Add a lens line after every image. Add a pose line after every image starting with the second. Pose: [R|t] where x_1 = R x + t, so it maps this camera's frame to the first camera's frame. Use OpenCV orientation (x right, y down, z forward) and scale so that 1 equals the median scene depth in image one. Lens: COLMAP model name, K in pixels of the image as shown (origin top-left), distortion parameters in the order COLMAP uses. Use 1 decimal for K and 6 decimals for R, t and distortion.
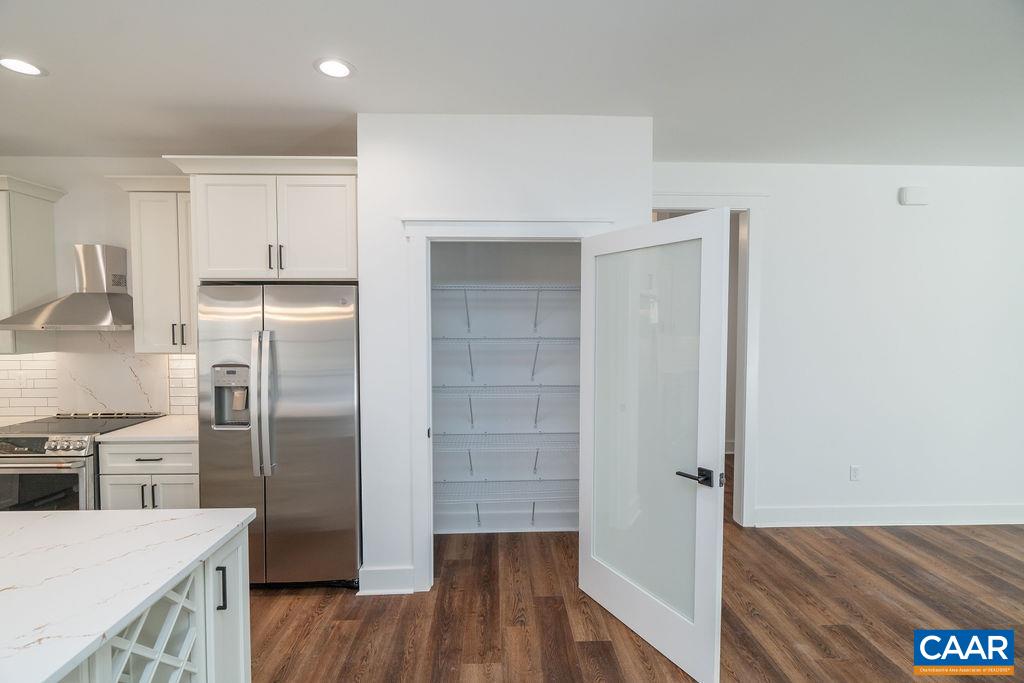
lens RADIAL K [[466.8, 0, 511.5], [0, 466.8, 337.5], [0, 0, 1]] dist [-0.002564, -0.000173]
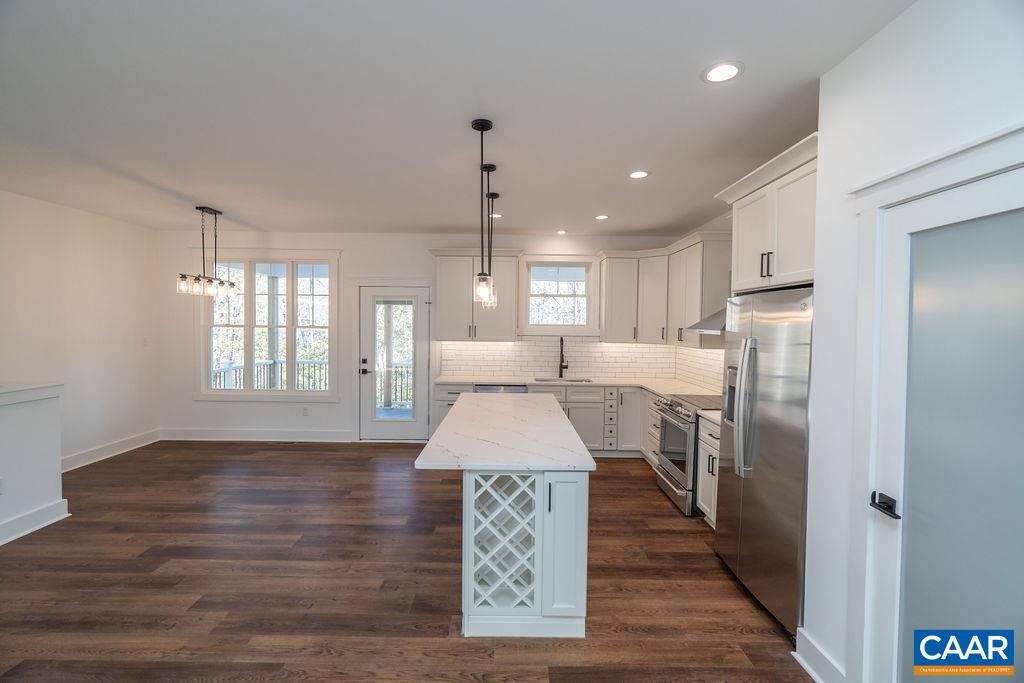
lens RADIAL K [[458.6, 0, 510.8], [0, 458.6, 337.9], [0, 0, 1]] dist [-0.004214, 0.000140]
pose [[-0.035256, 0.032725, -0.998842, 0.494954], [-0.048887, 0.998211, 0.034430, -0.023509], [0.998182, 0.050045, -0.033593, 0.489186]]
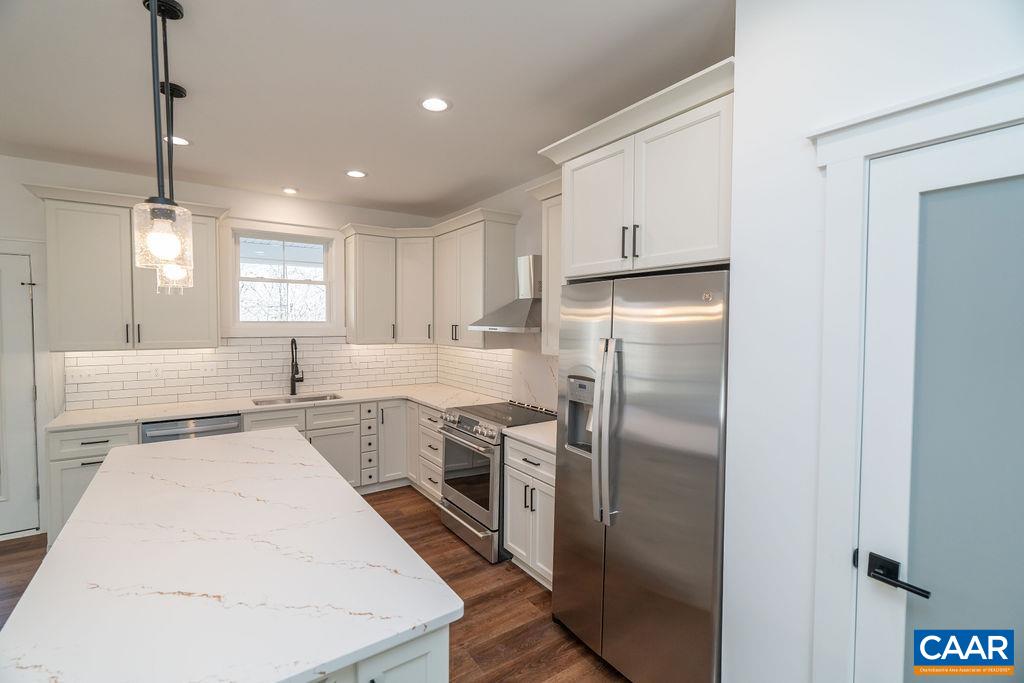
lens RADIAL K [[458.6, 0, 510.8], [0, 458.6, 337.9], [0, 0, 1]] dist [-0.004214, 0.000140]
pose [[0.542081, 0.034436, -0.839620, 0.022016], [-0.037850, 0.999147, 0.016543, -0.021104], [0.839473, 0.022812, 0.542922, 0.431571]]
